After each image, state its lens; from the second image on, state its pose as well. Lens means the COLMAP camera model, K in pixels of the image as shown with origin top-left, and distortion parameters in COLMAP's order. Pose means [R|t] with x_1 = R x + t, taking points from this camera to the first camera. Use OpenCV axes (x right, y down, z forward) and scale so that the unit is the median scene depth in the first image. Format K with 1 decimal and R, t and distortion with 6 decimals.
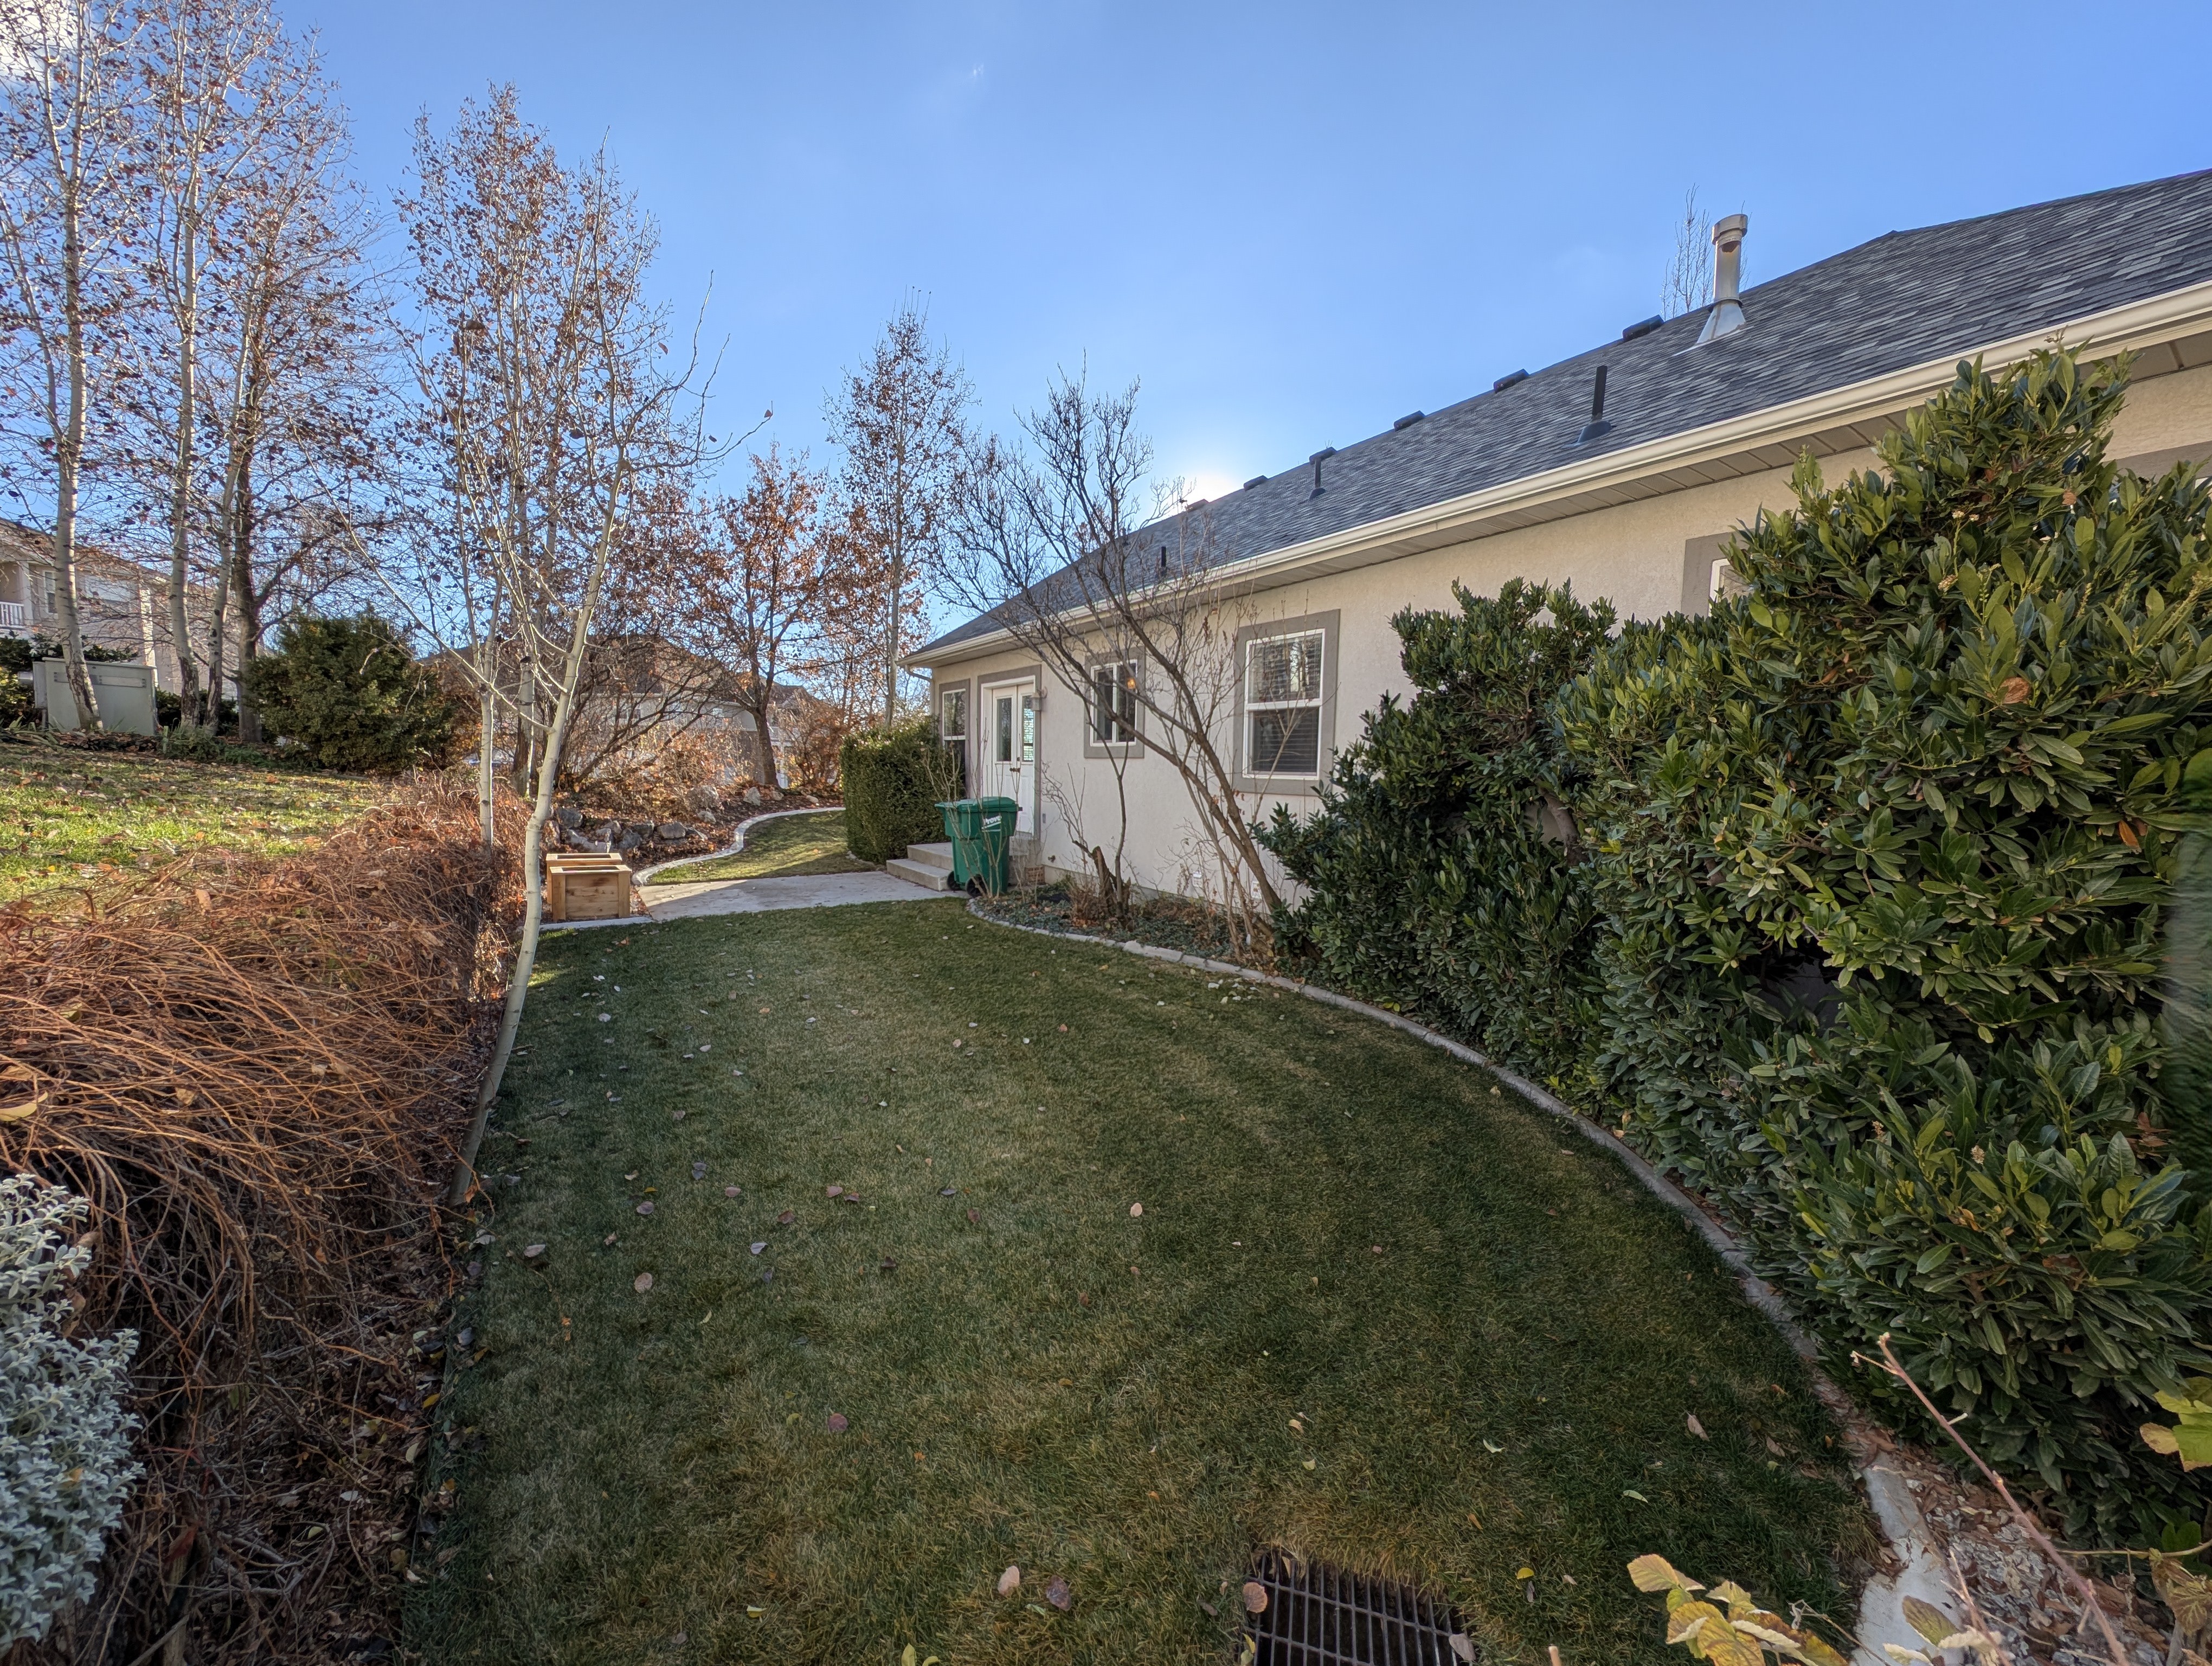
lens RADIAL K [[828.0, 0, 1101.3], [0, 828.0, 842.8], [0, 0, 1]] dist [0.005210, -0.002647]
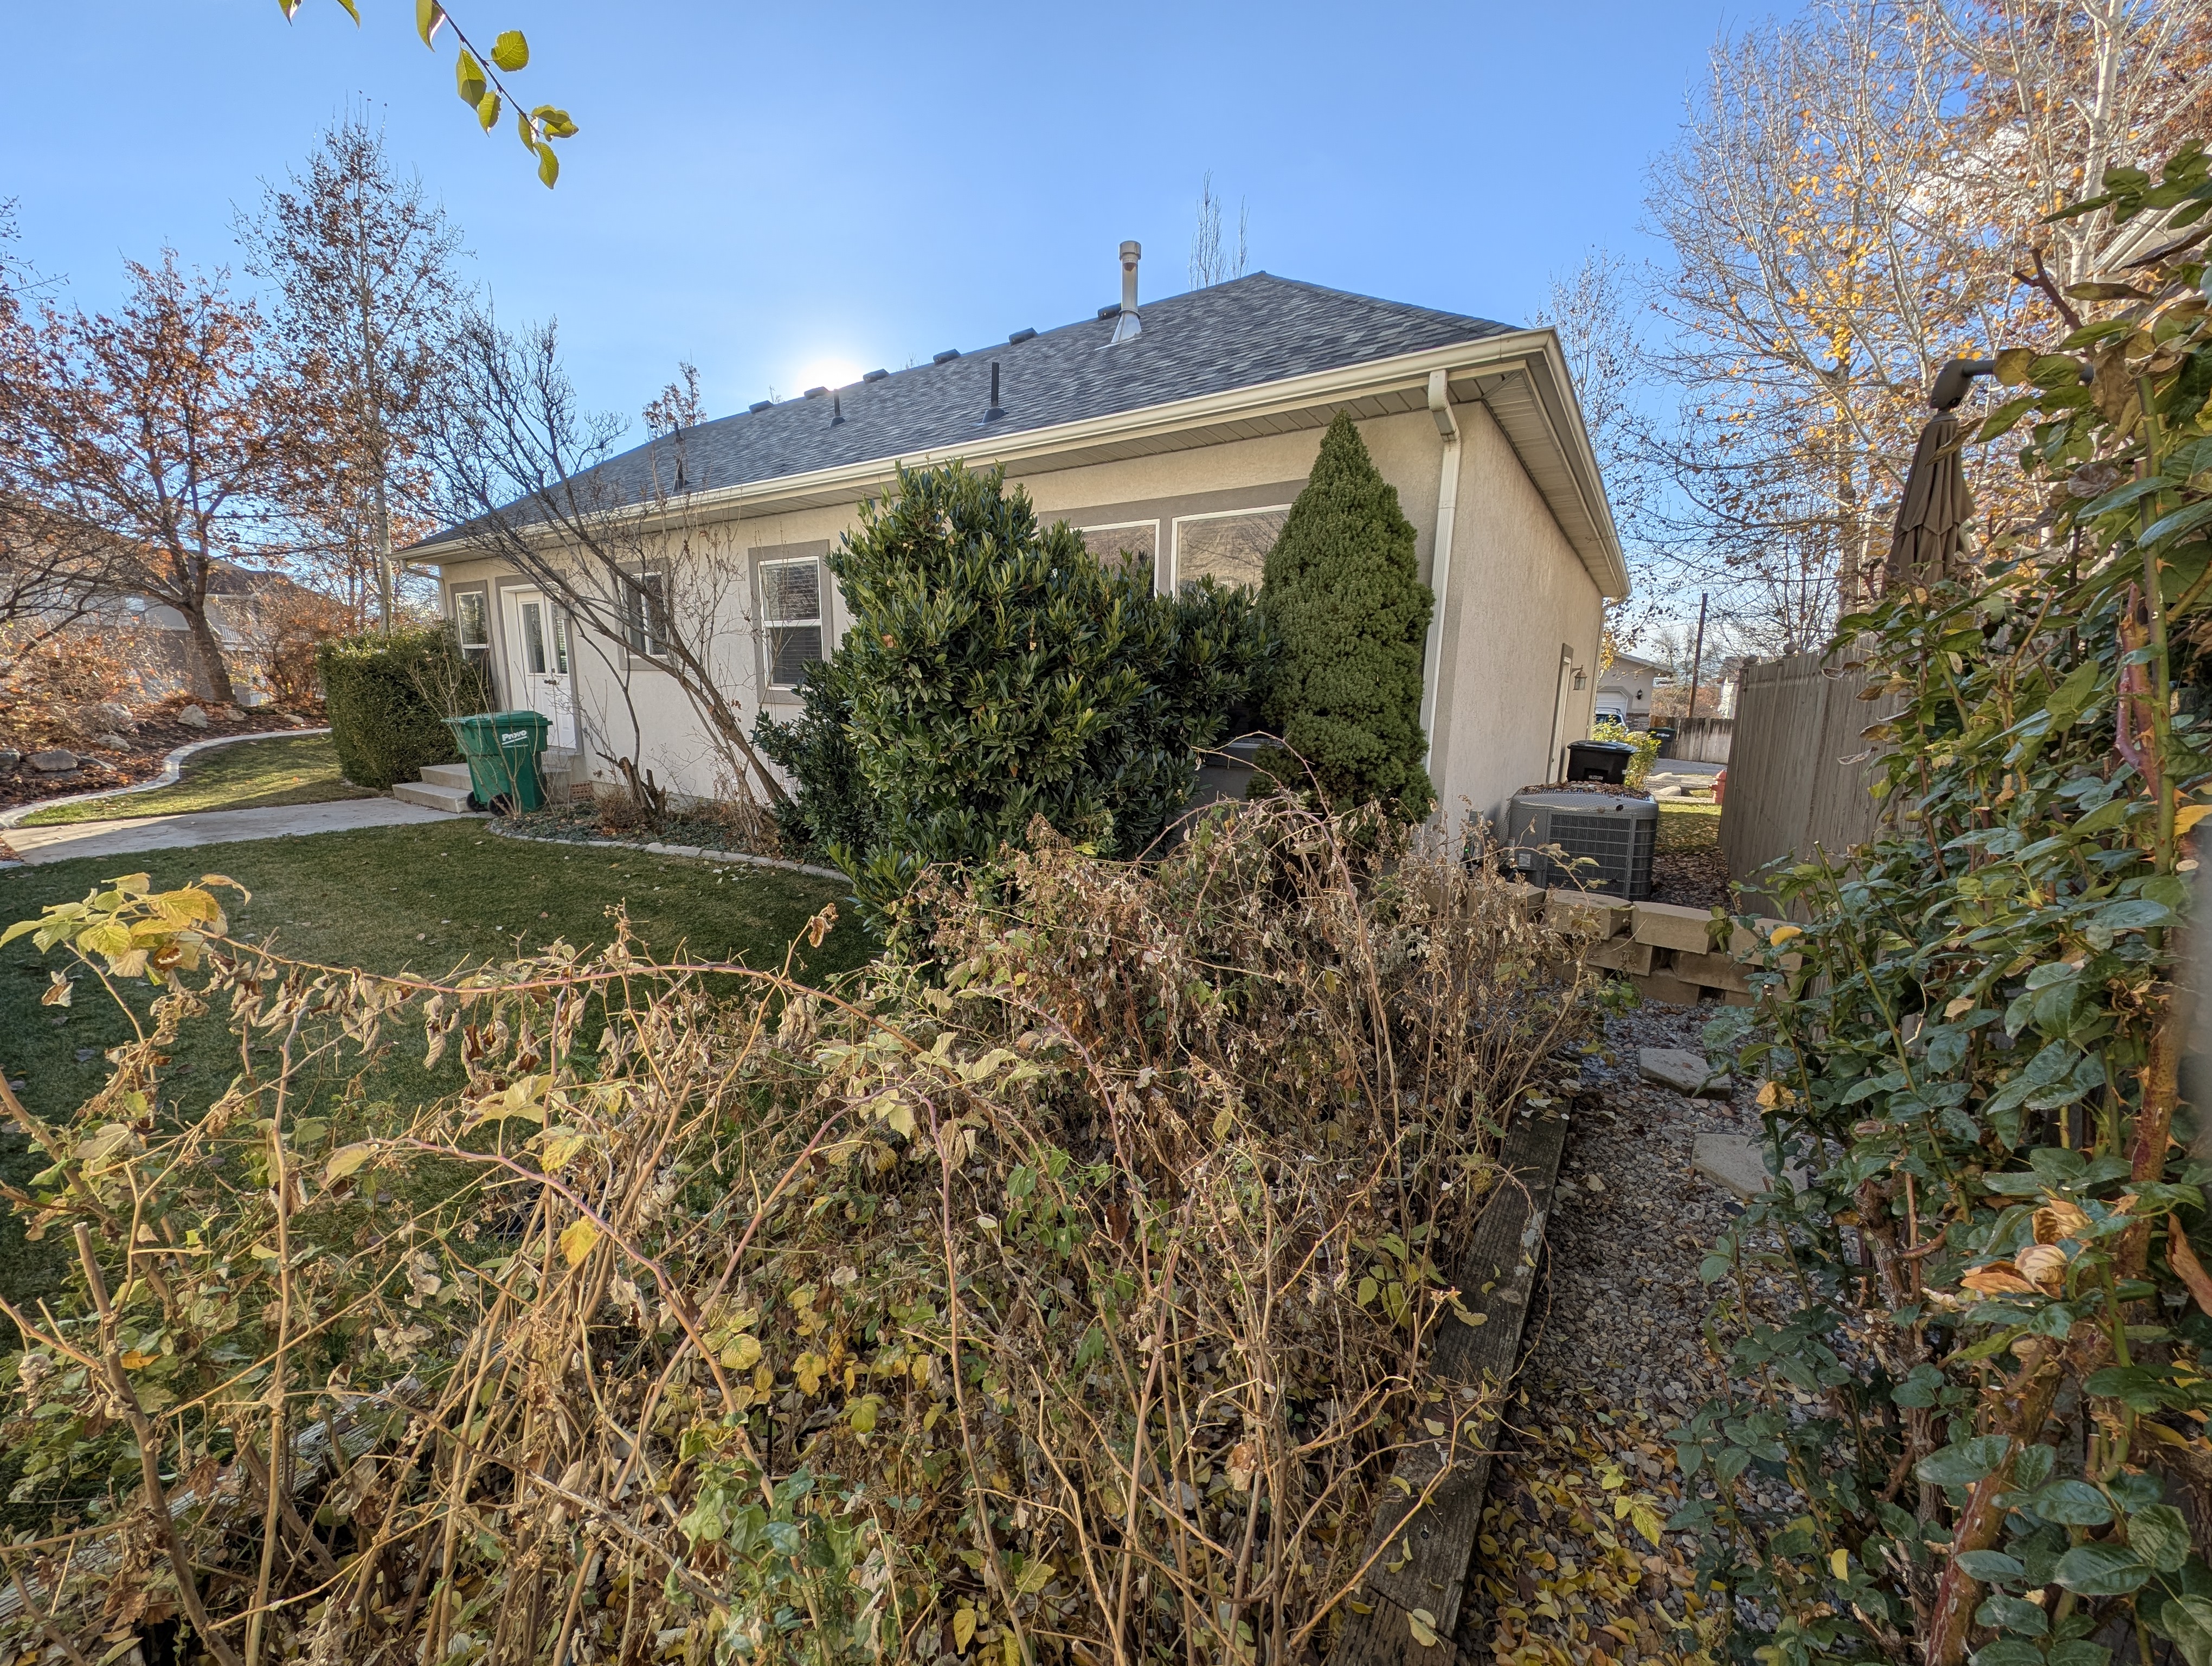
lens RADIAL K [[828.0, 0, 1092.9], [0, 828.0, 835.2], [0, 0, 1]] dist [0.005210, -0.002647]
pose [[0.918196, -0.072635, 0.389409, 0.076974], [0.035738, 0.994226, 0.101182, 0.011004], [-0.394510, -0.078988, 0.915490, -0.116093]]
